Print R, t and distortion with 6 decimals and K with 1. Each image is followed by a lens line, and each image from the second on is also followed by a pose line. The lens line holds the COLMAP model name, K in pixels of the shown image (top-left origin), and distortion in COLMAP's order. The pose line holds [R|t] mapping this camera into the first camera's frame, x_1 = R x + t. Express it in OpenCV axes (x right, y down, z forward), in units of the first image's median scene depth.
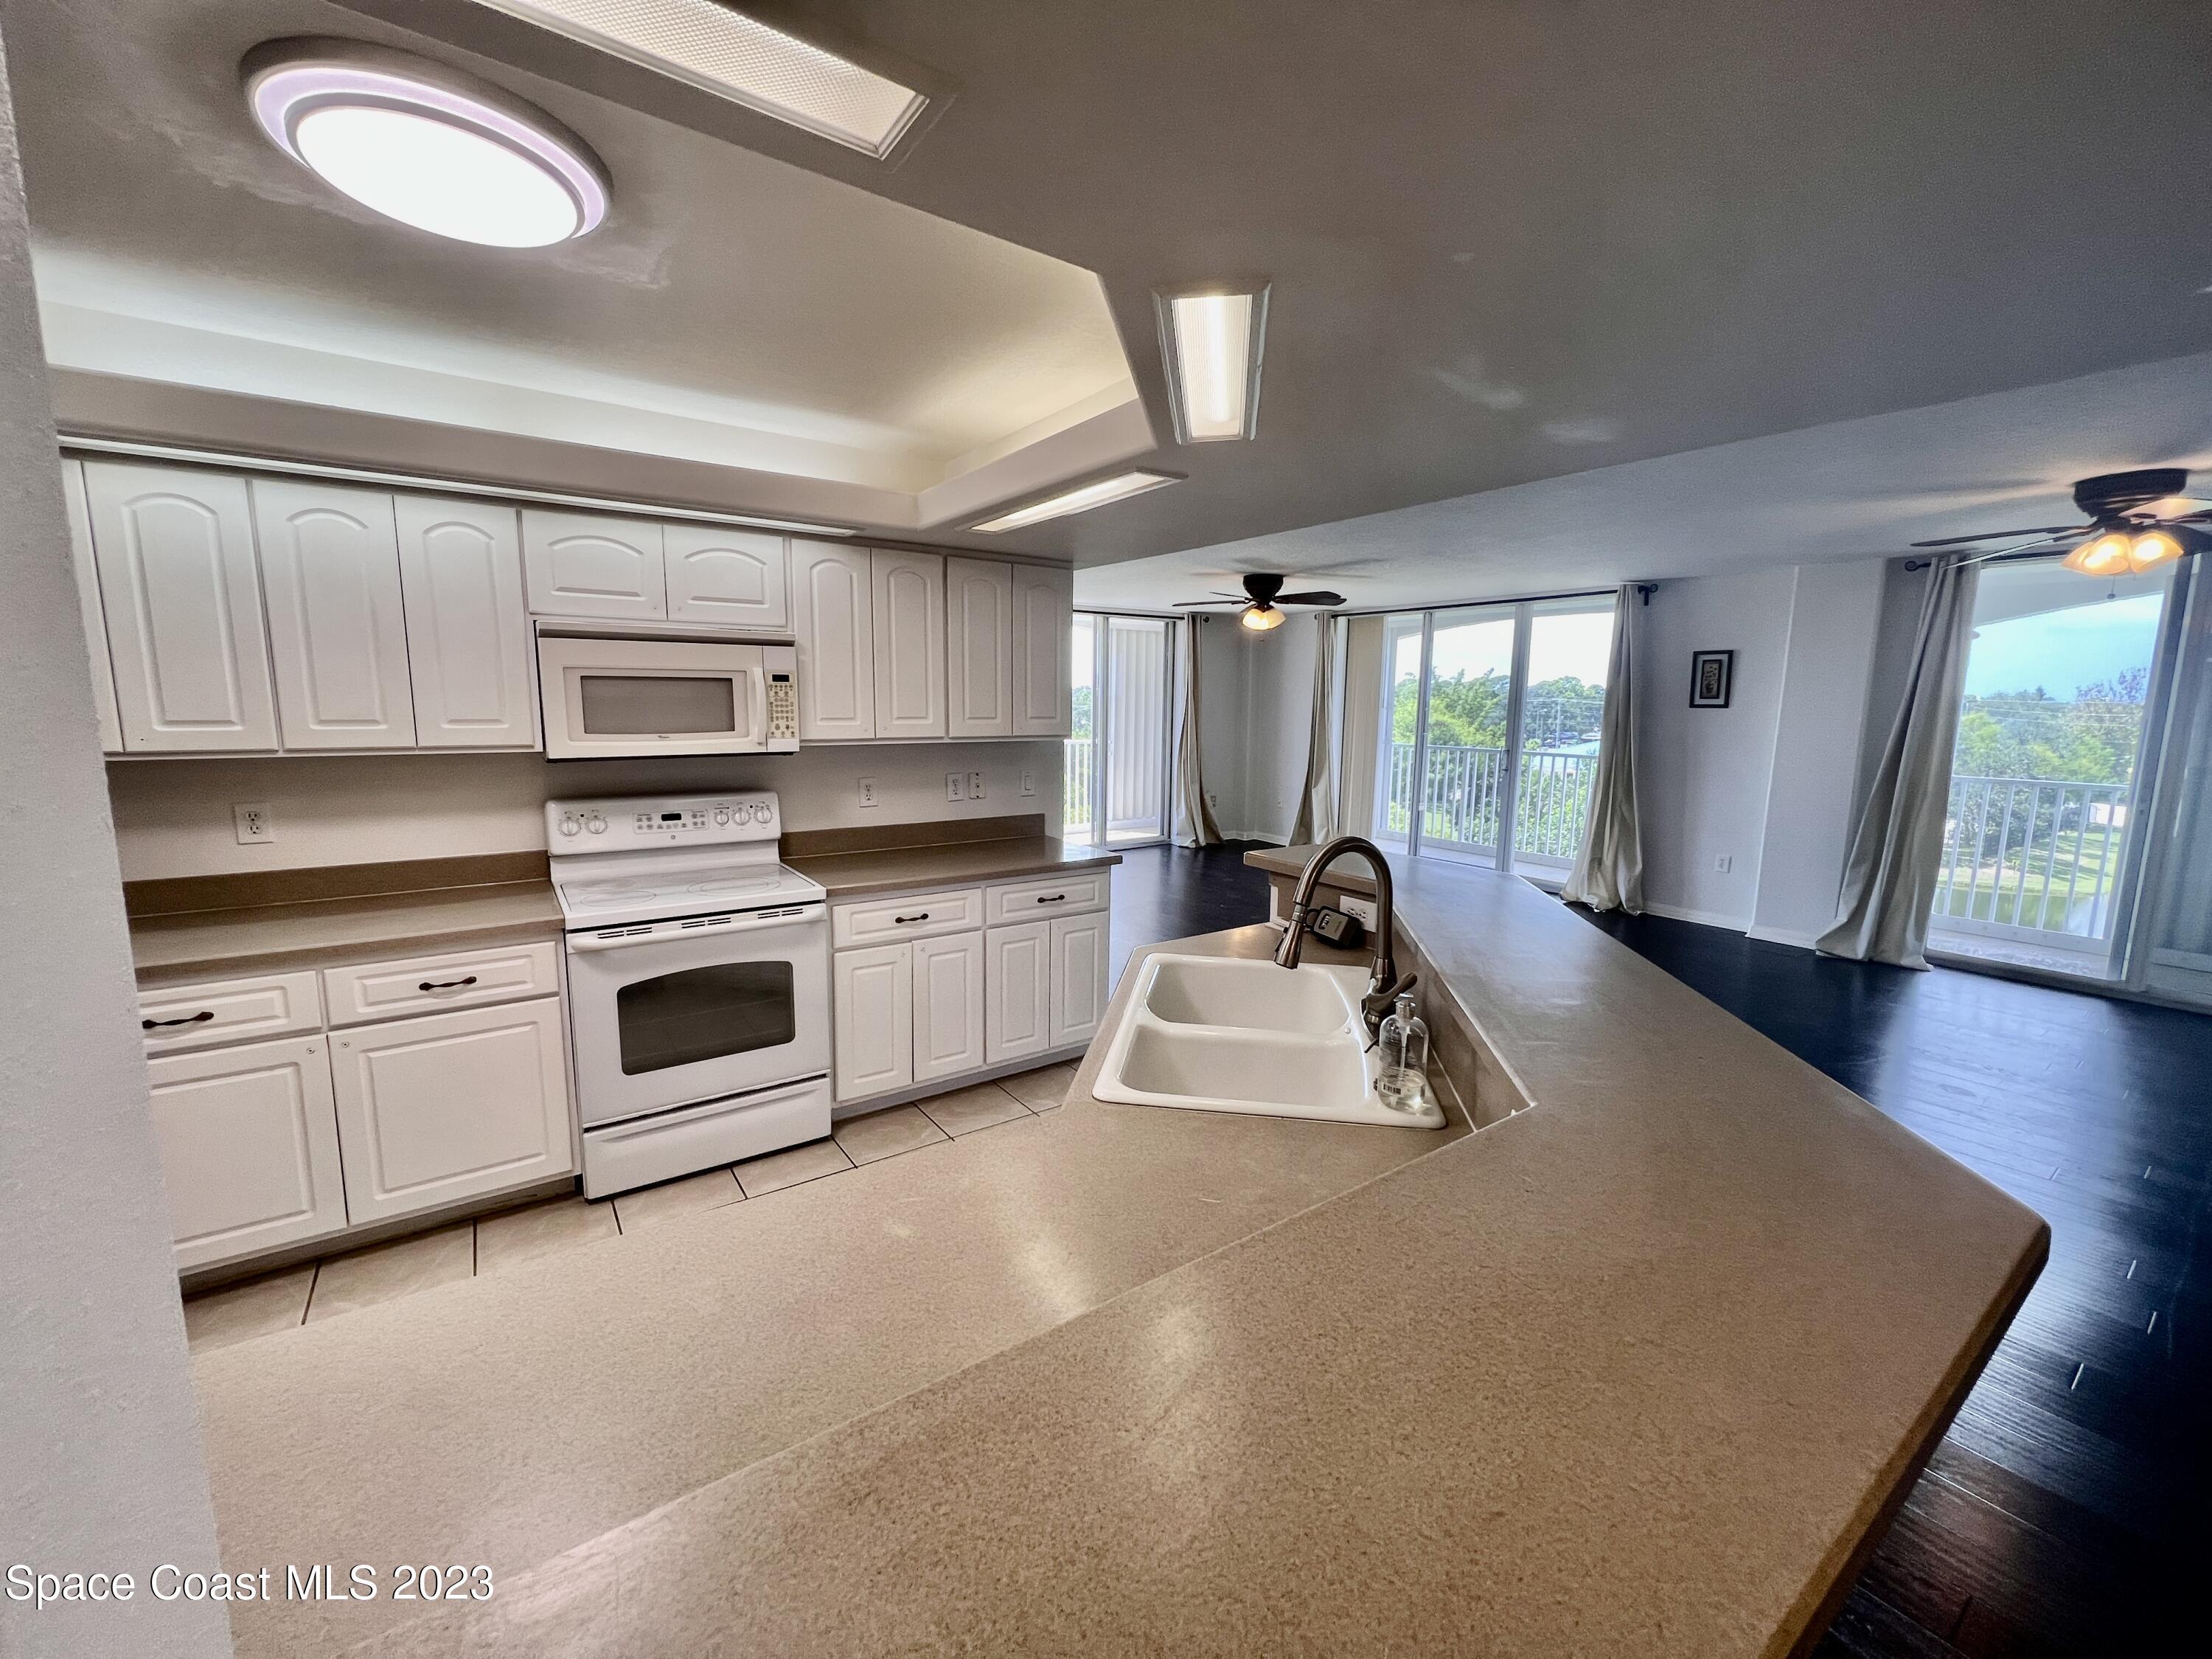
lens RADIAL K [[891.2, 0, 1111.8], [0, 891.2, 823.9], [0, 0, 1]] dist [0.006522, -0.000645]
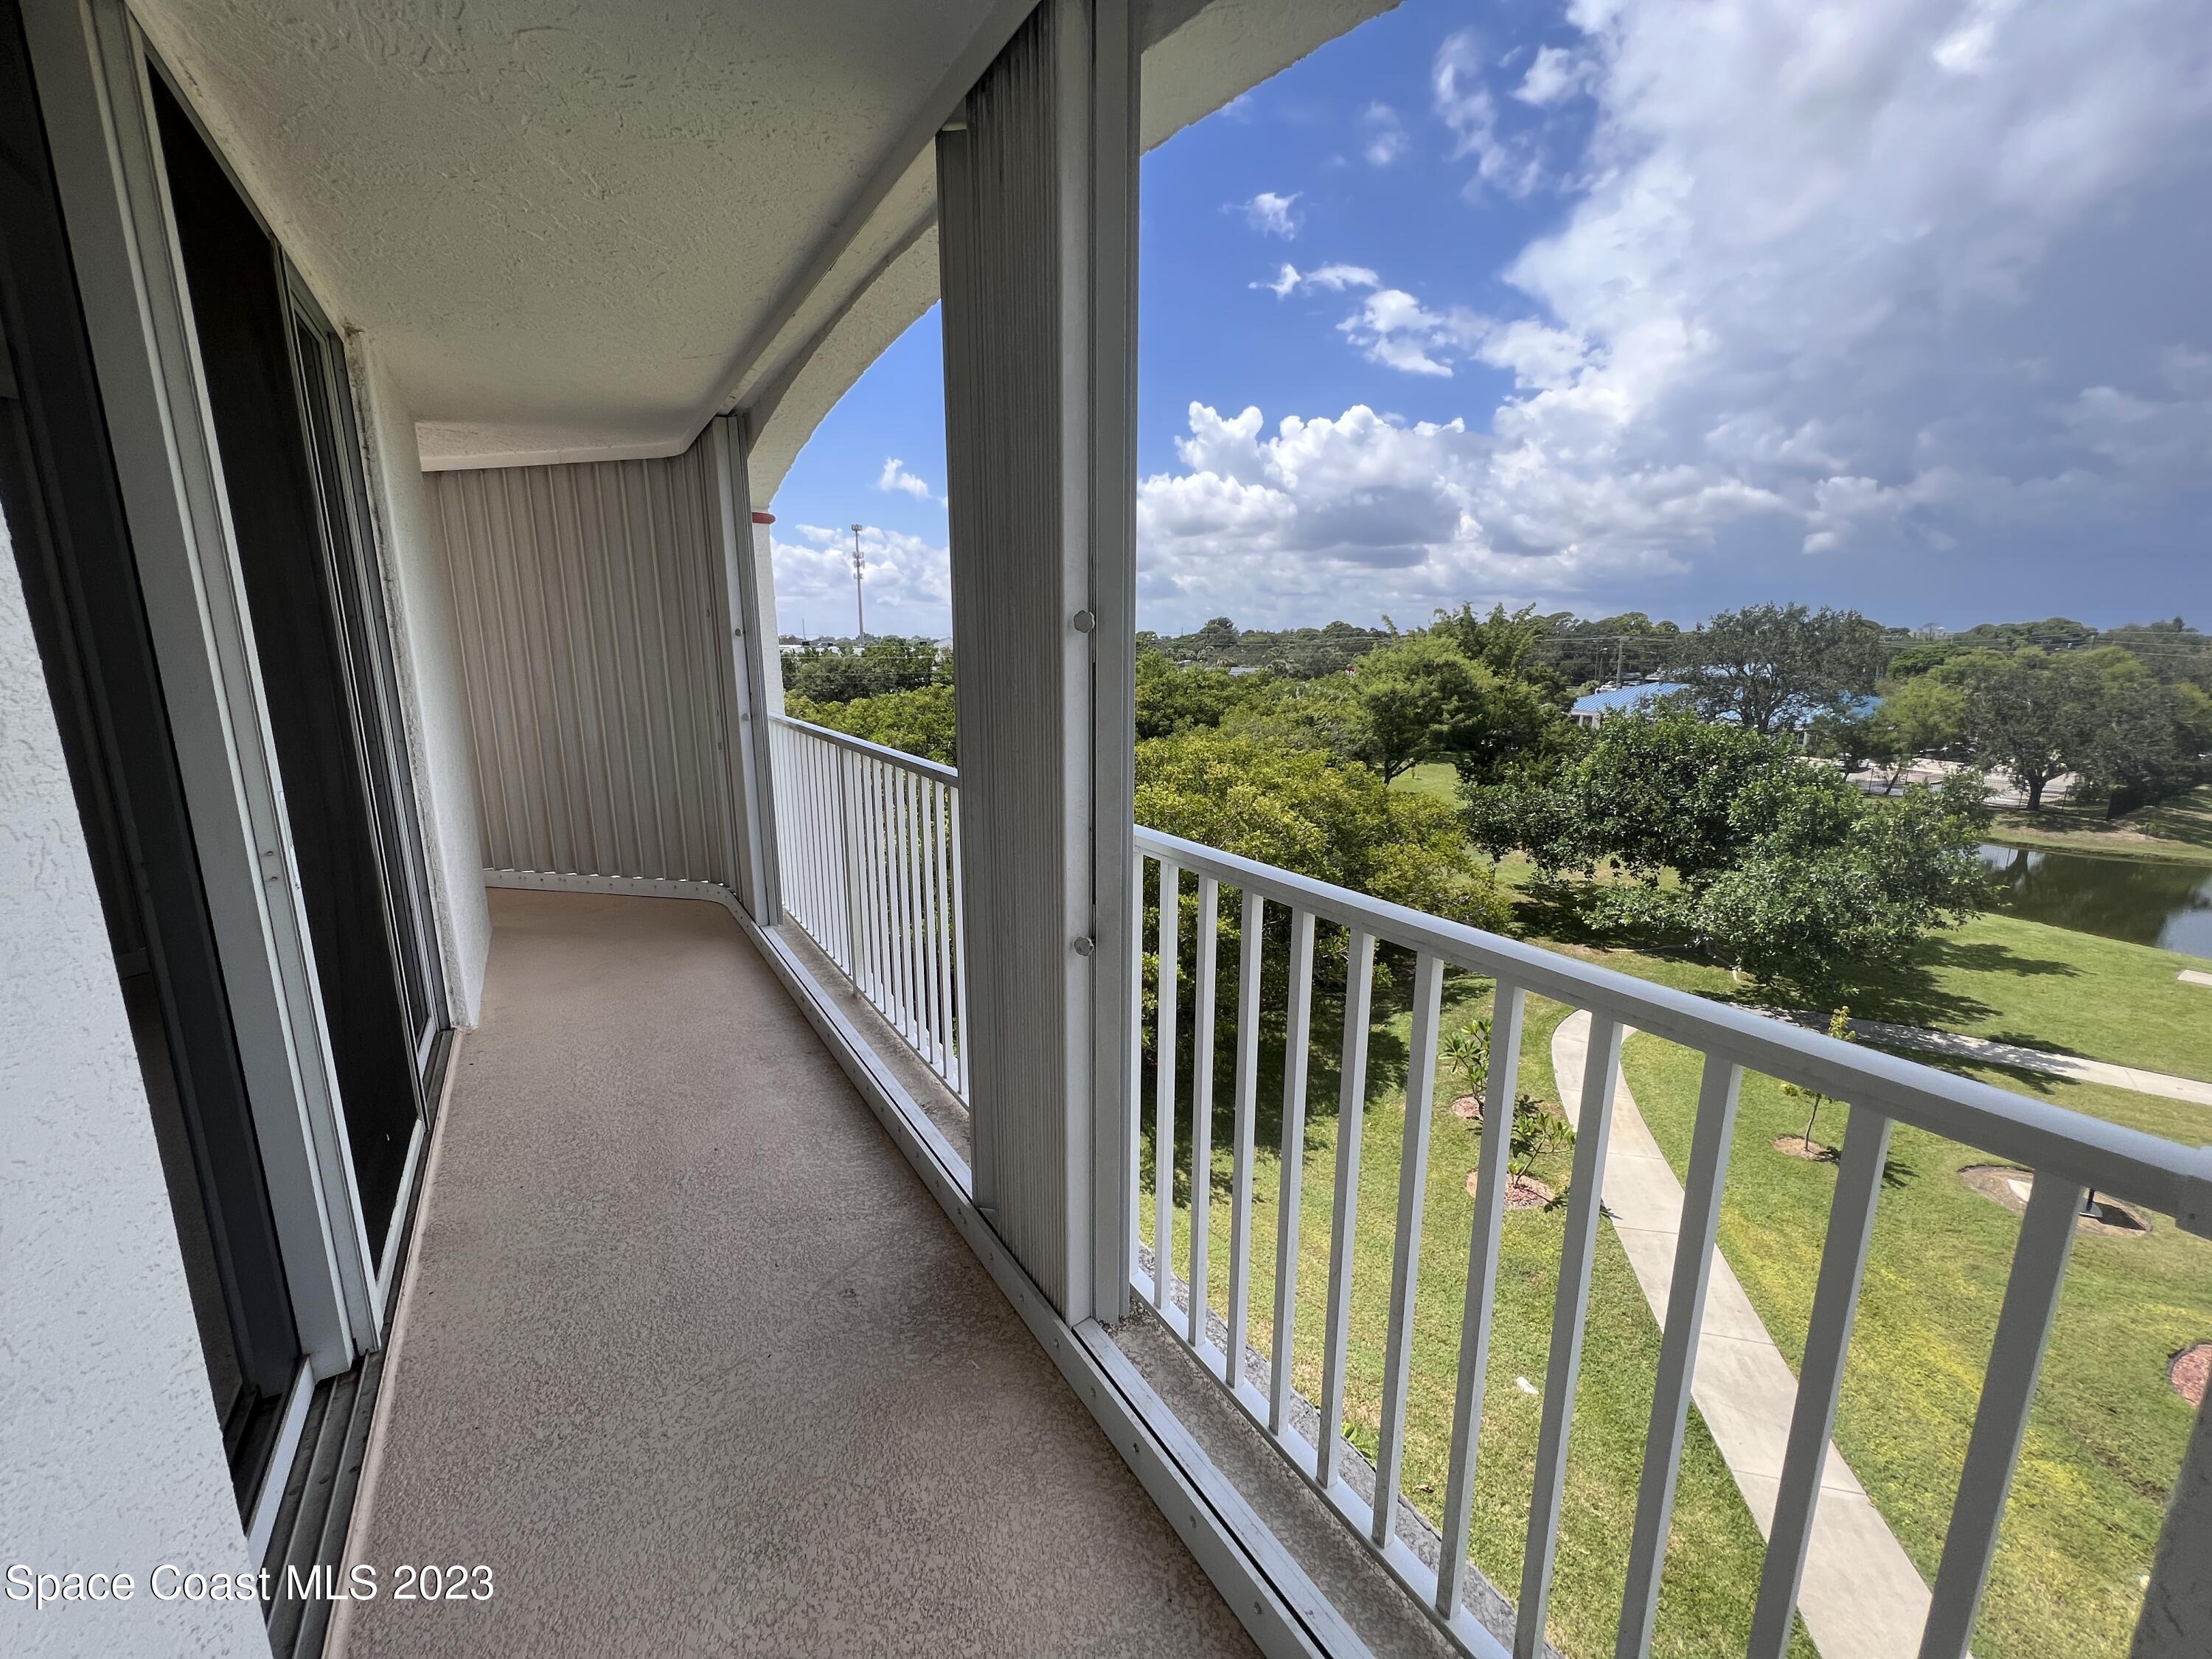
lens RADIAL K [[891.2, 0, 1103.6], [0, 891.2, 834.7], [0, 0, 1]] dist [0.006522, -0.000645]
pose [[0.998233, 0.002686, -0.059363, 0.728136], [0.001630, 0.997365, 0.072534, -0.107560], [0.059401, -0.072503, 0.995598, 0.962808]]
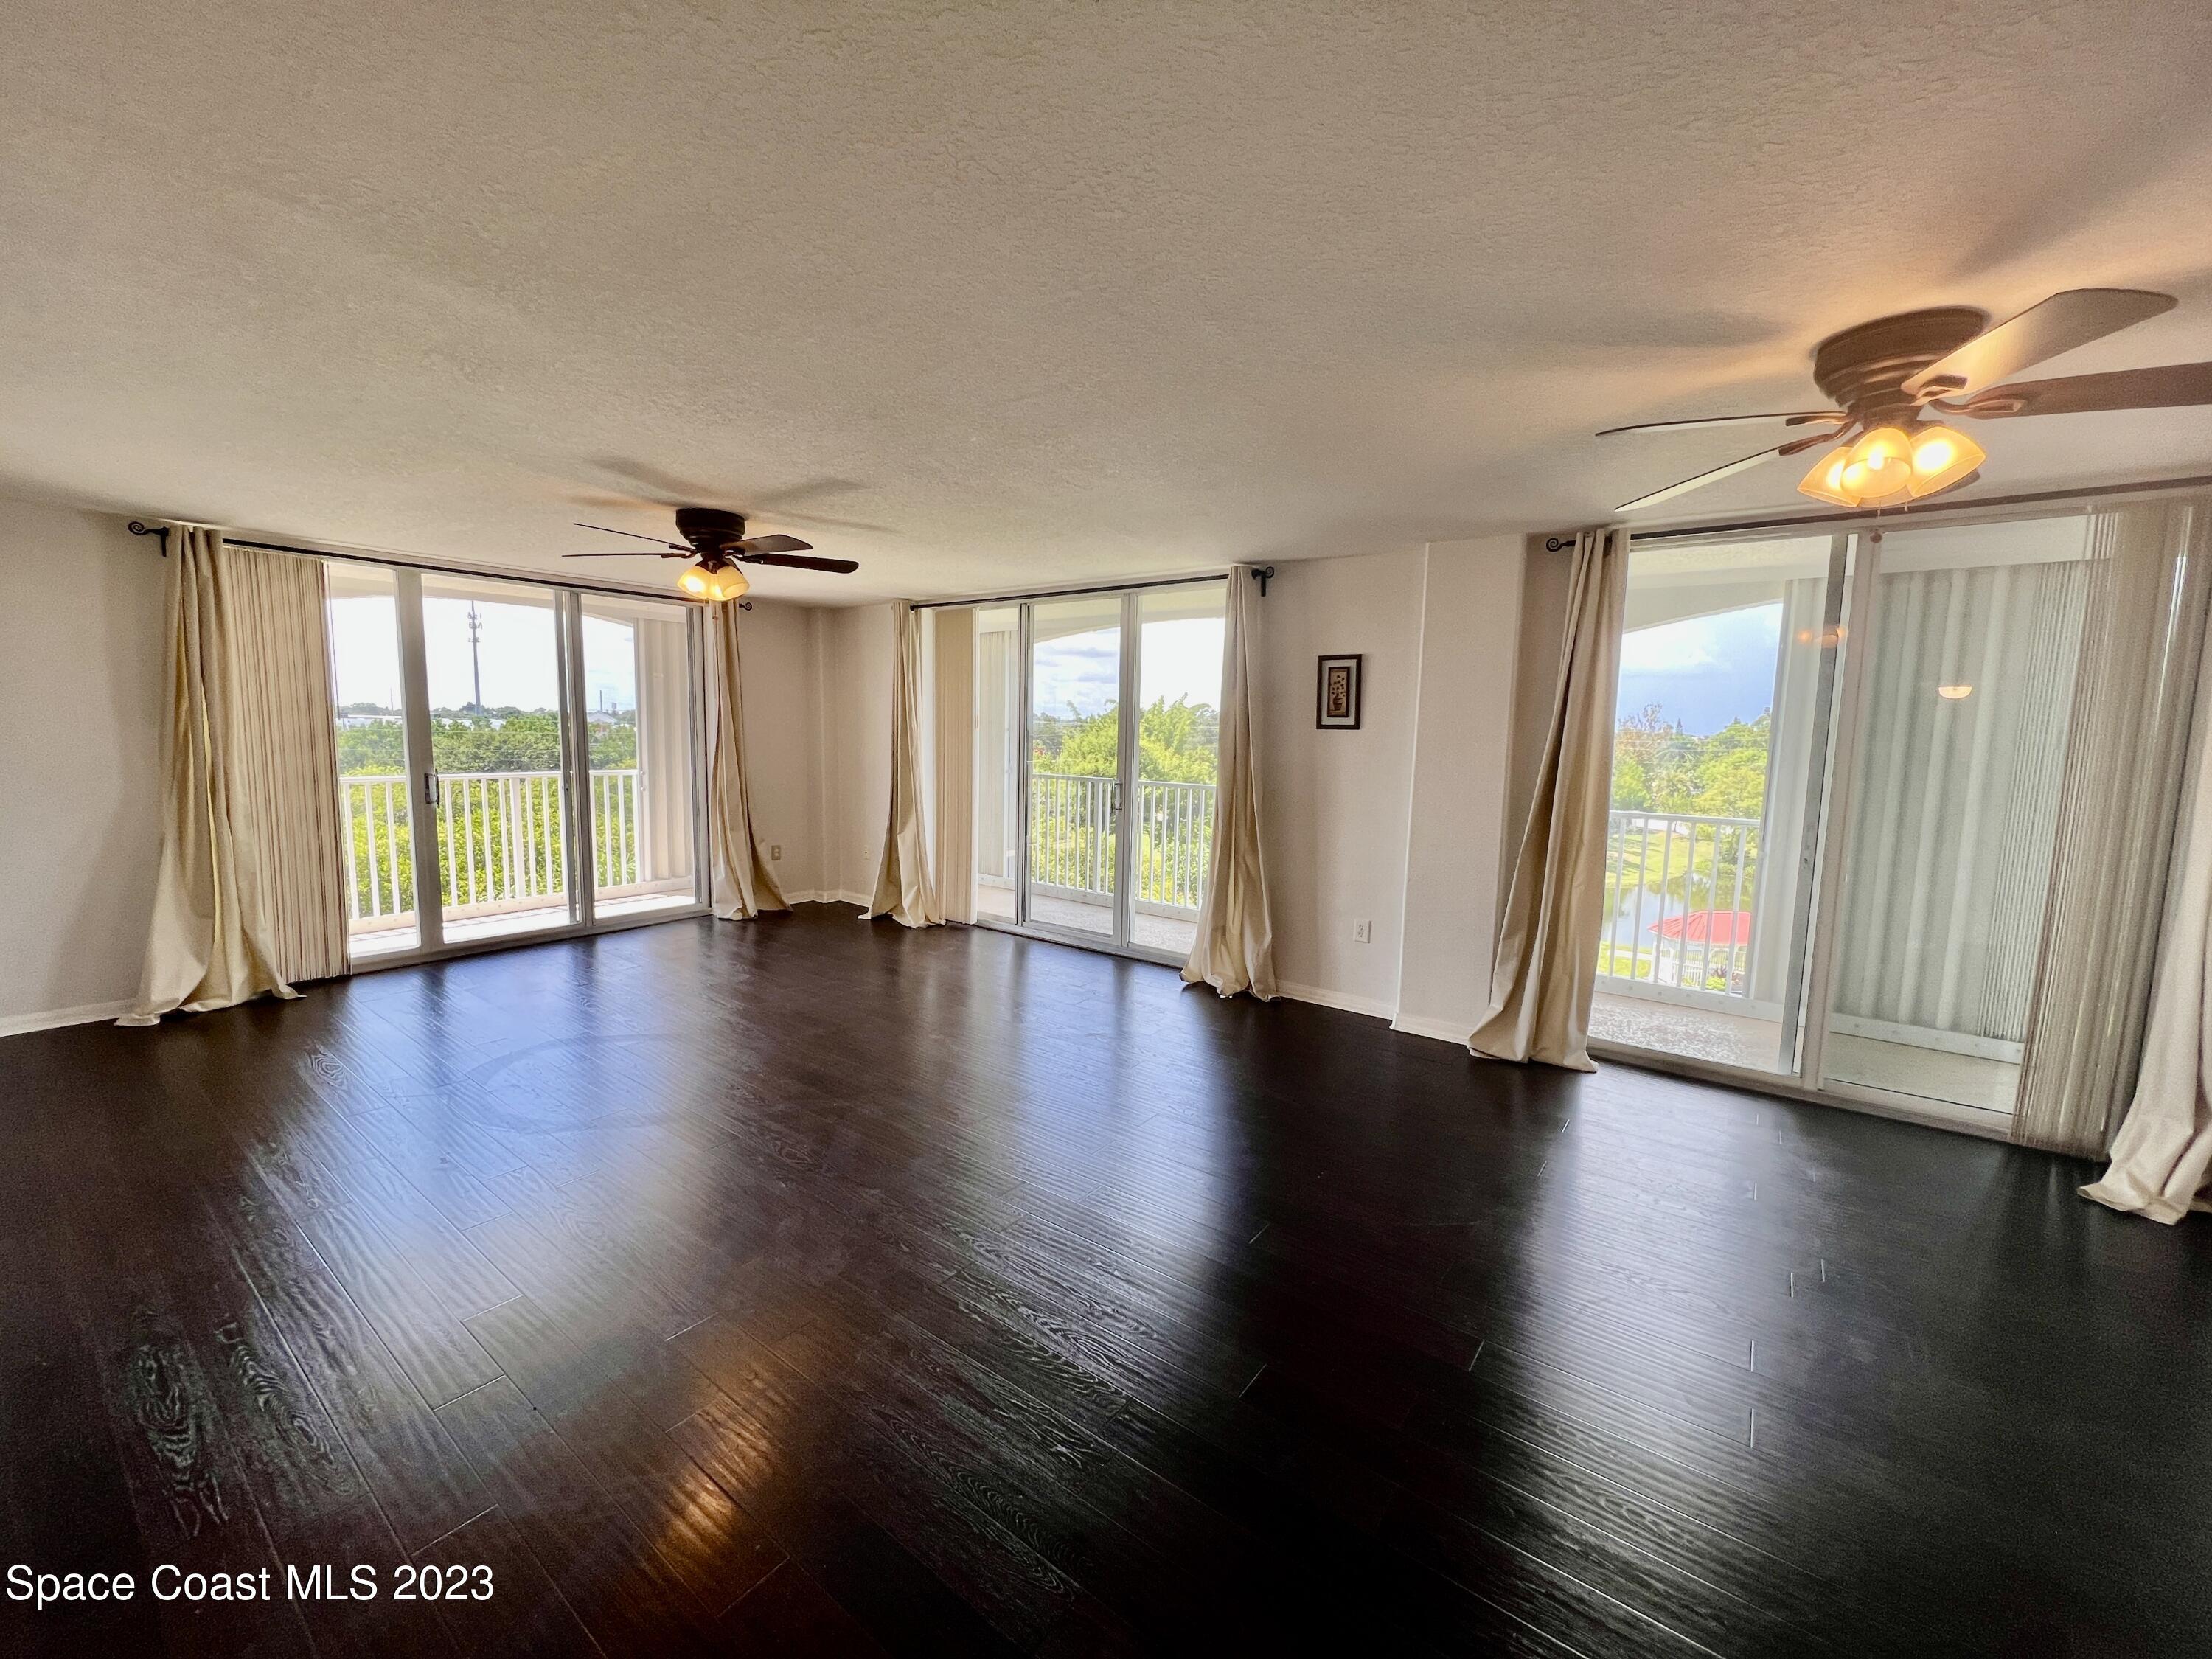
lens RADIAL K [[891.2, 0, 1107.3], [0, 891.2, 822.8], [0, 0, 1]] dist [0.006522, -0.000645]
pose [[0.955033, -0.024222, 0.295507, 0.249000], [0.032491, 0.999205, -0.023103, -0.037904], [-0.294713, 0.031666, 0.955061, 0.327483]]
